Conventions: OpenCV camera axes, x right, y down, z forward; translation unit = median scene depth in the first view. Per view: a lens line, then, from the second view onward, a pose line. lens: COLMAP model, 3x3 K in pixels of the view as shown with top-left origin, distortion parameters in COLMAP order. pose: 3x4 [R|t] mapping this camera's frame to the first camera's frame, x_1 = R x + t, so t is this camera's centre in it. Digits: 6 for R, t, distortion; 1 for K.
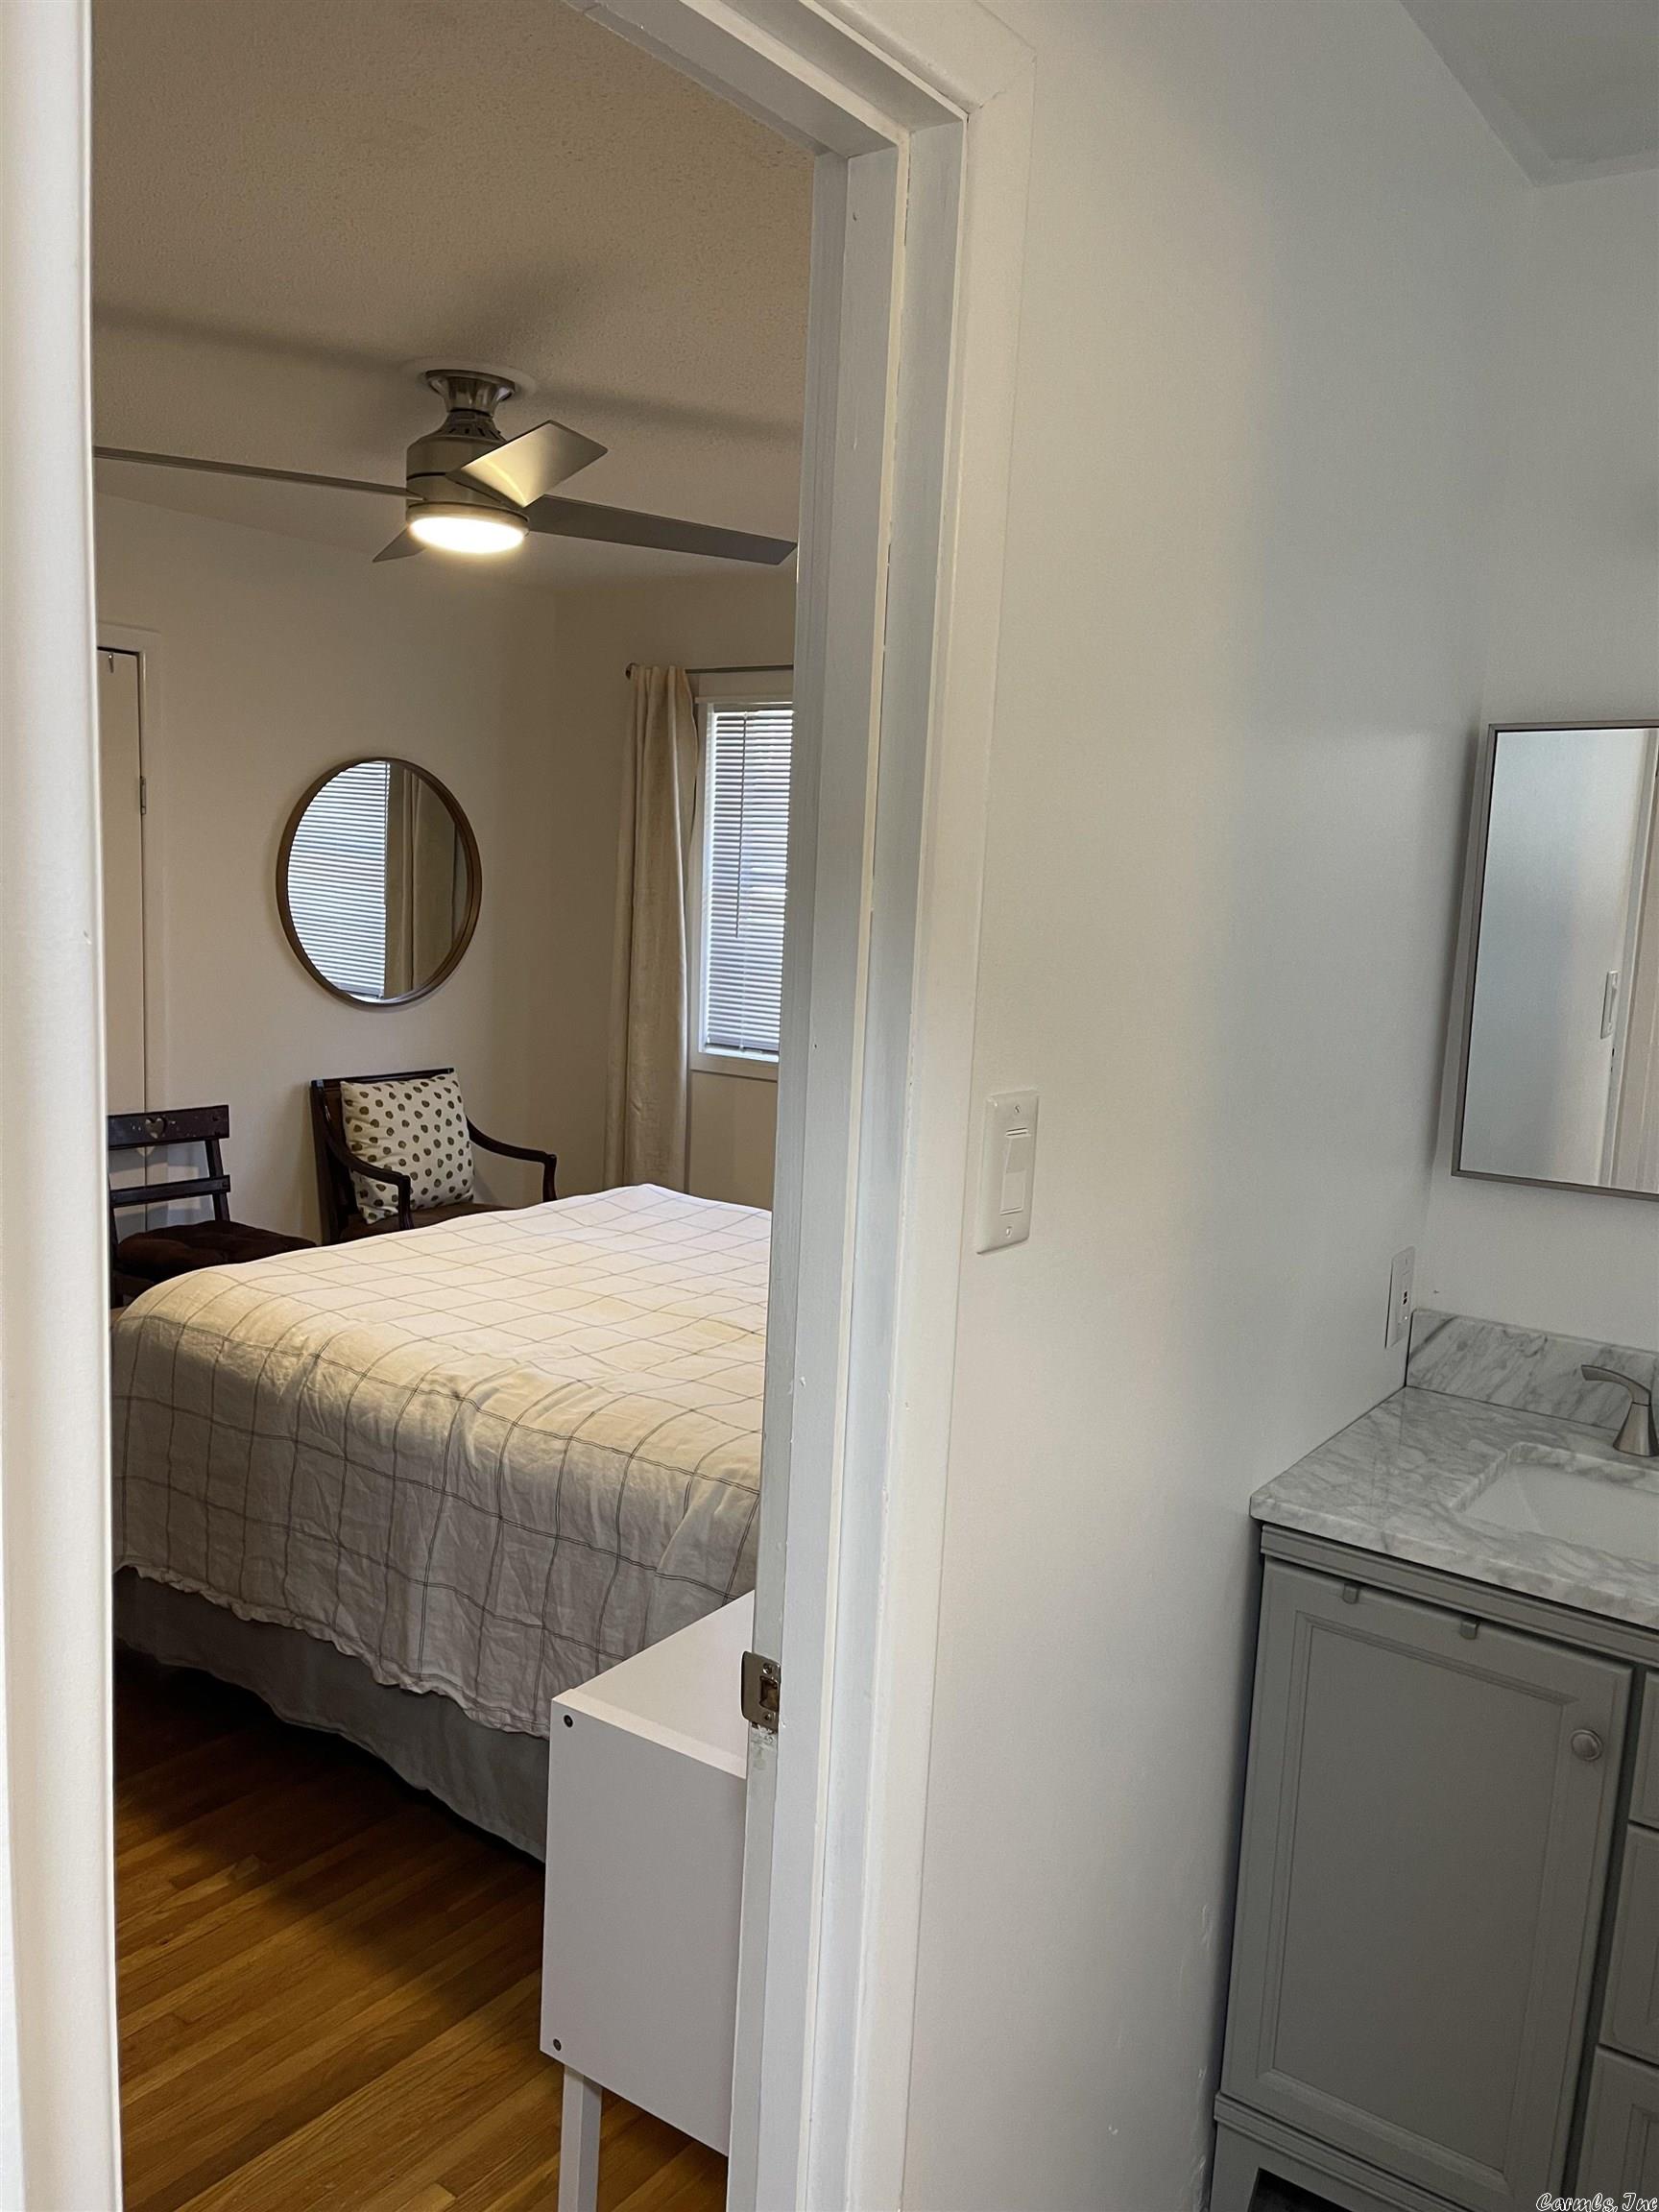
lens RADIAL K [[1665.8, 0, 830.6], [0, 1665.8, 1107.6], [0, 0, 1]] dist [0.067103, -0.094263]
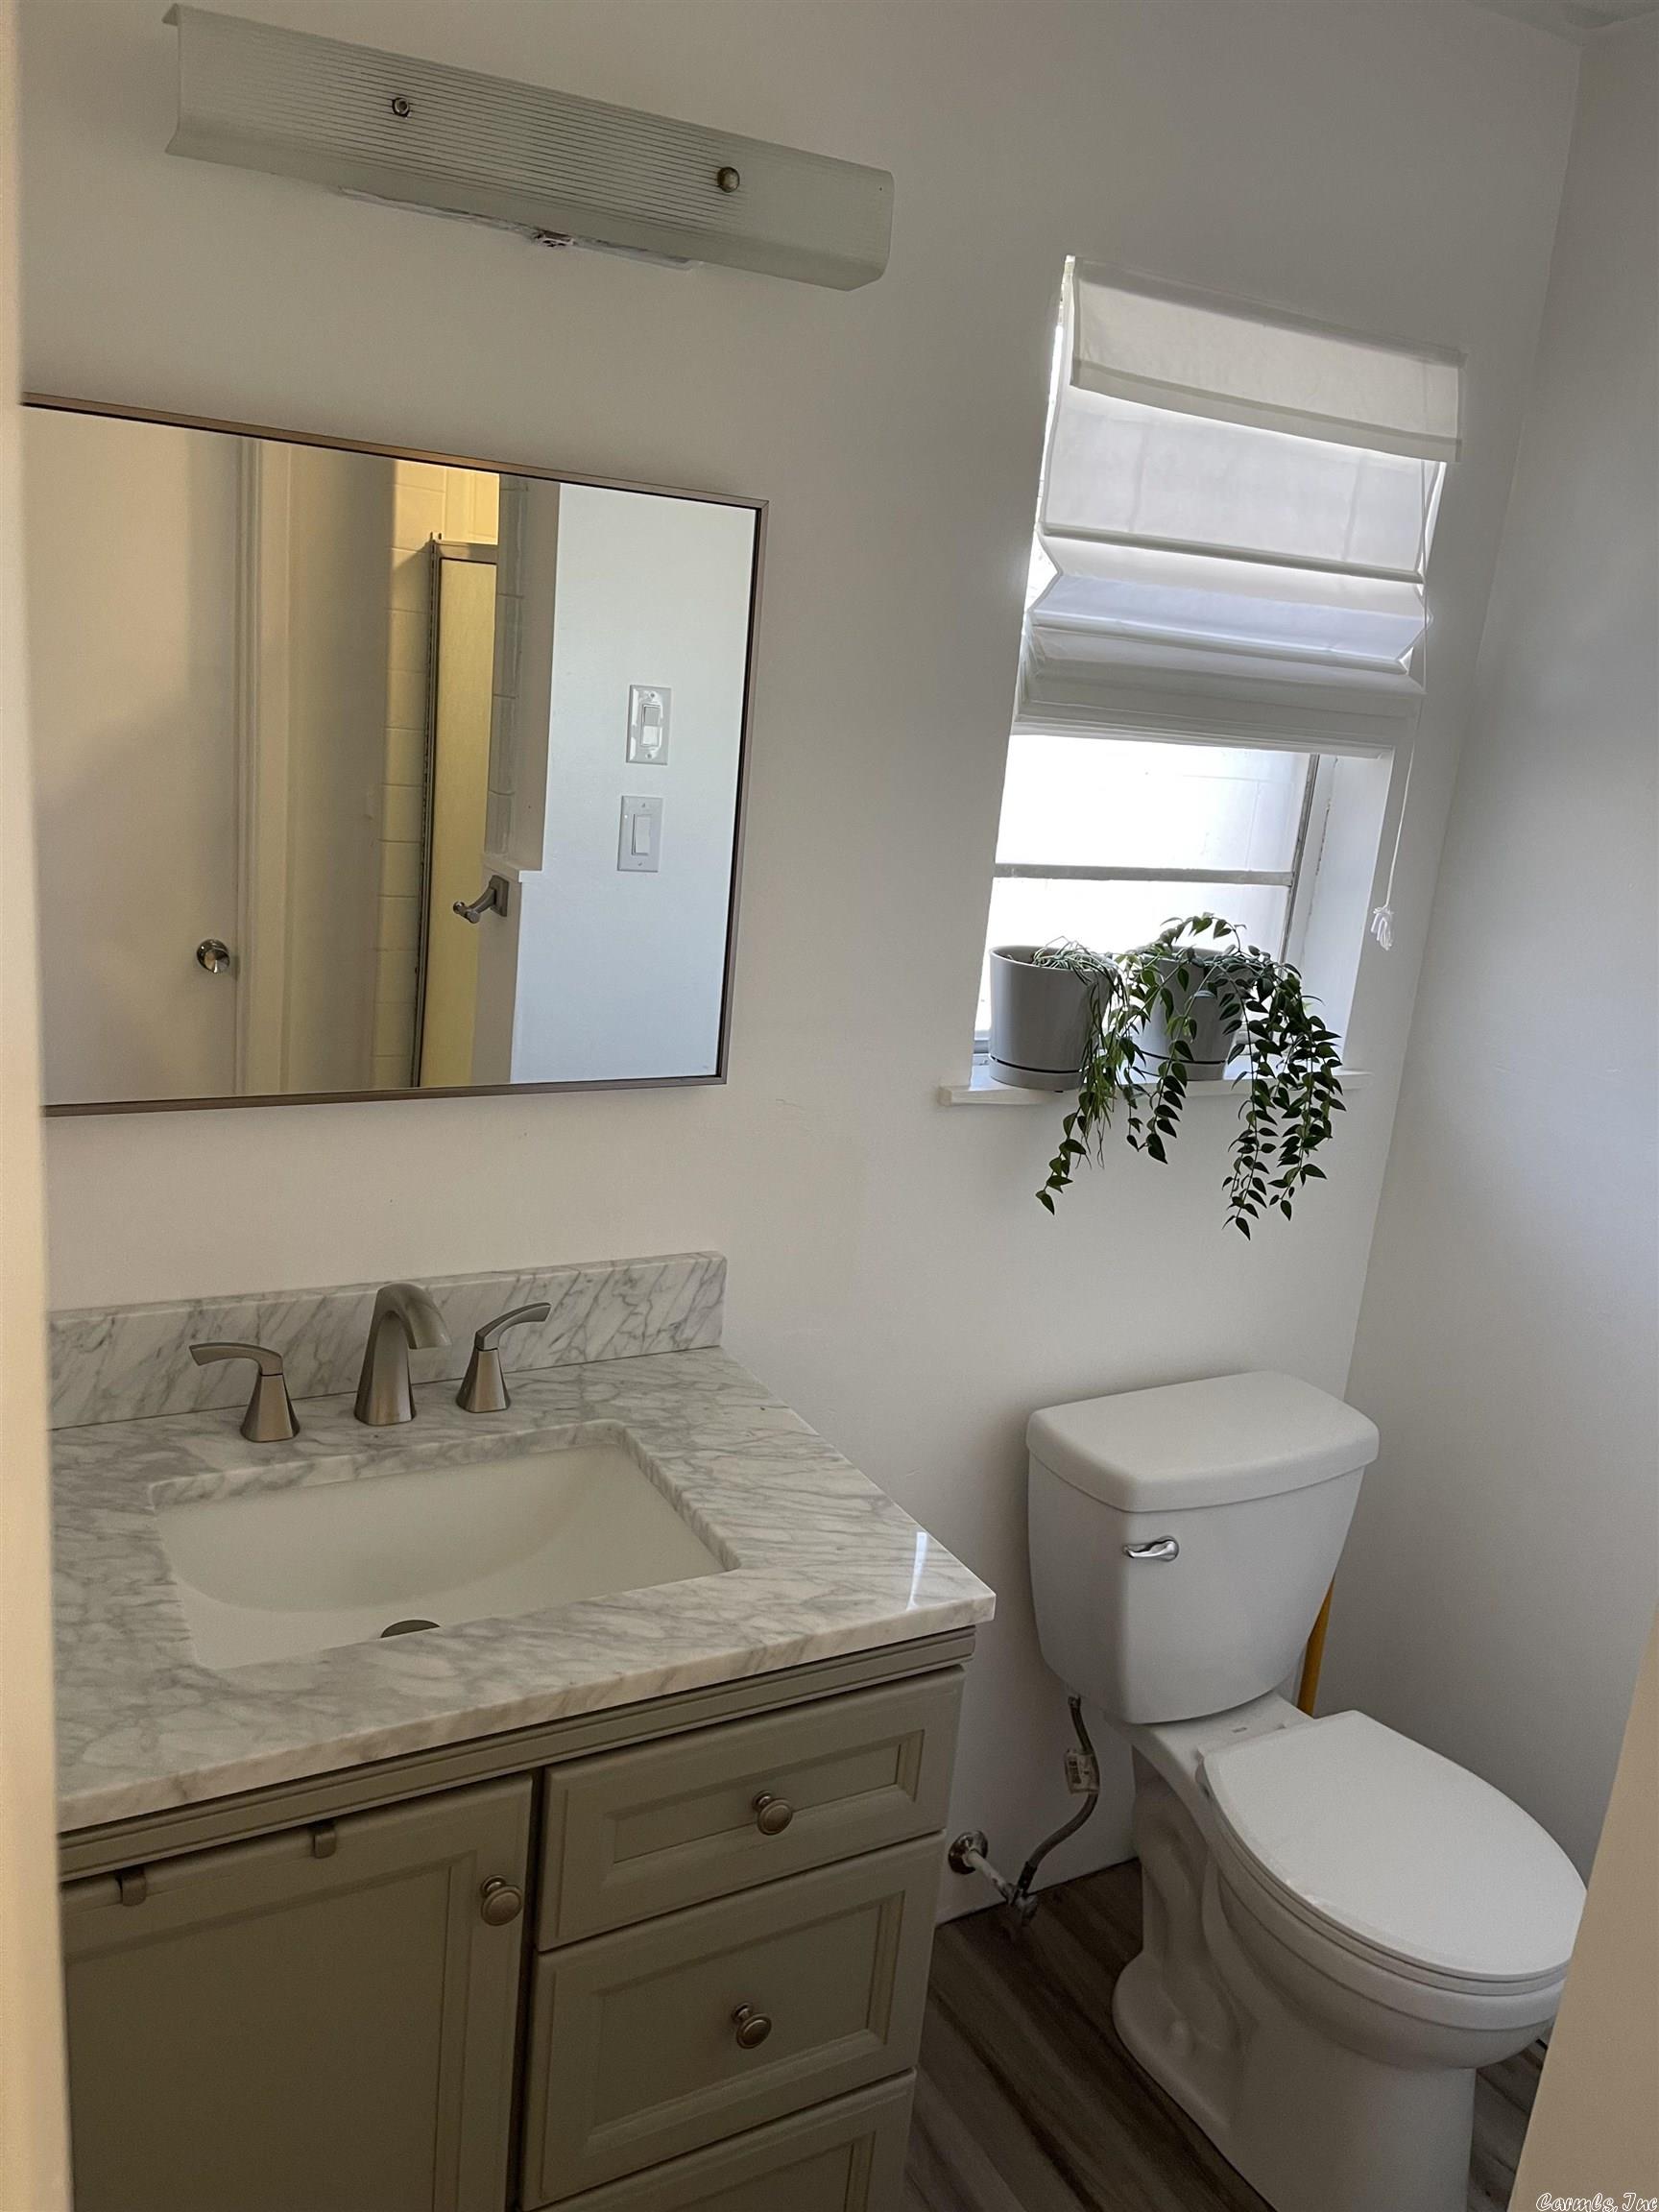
lens RADIAL K [[1665.8, 0, 832.4], [0, 1665.8, 1116.8], [0, 0, 1]] dist [0.067103, -0.094263]
pose [[0.422462, -0.228335, 0.877148, -0.049390], [0.051805, 0.972249, 0.228140, -0.096865], [-0.904899, -0.050940, 0.422567, 0.464578]]
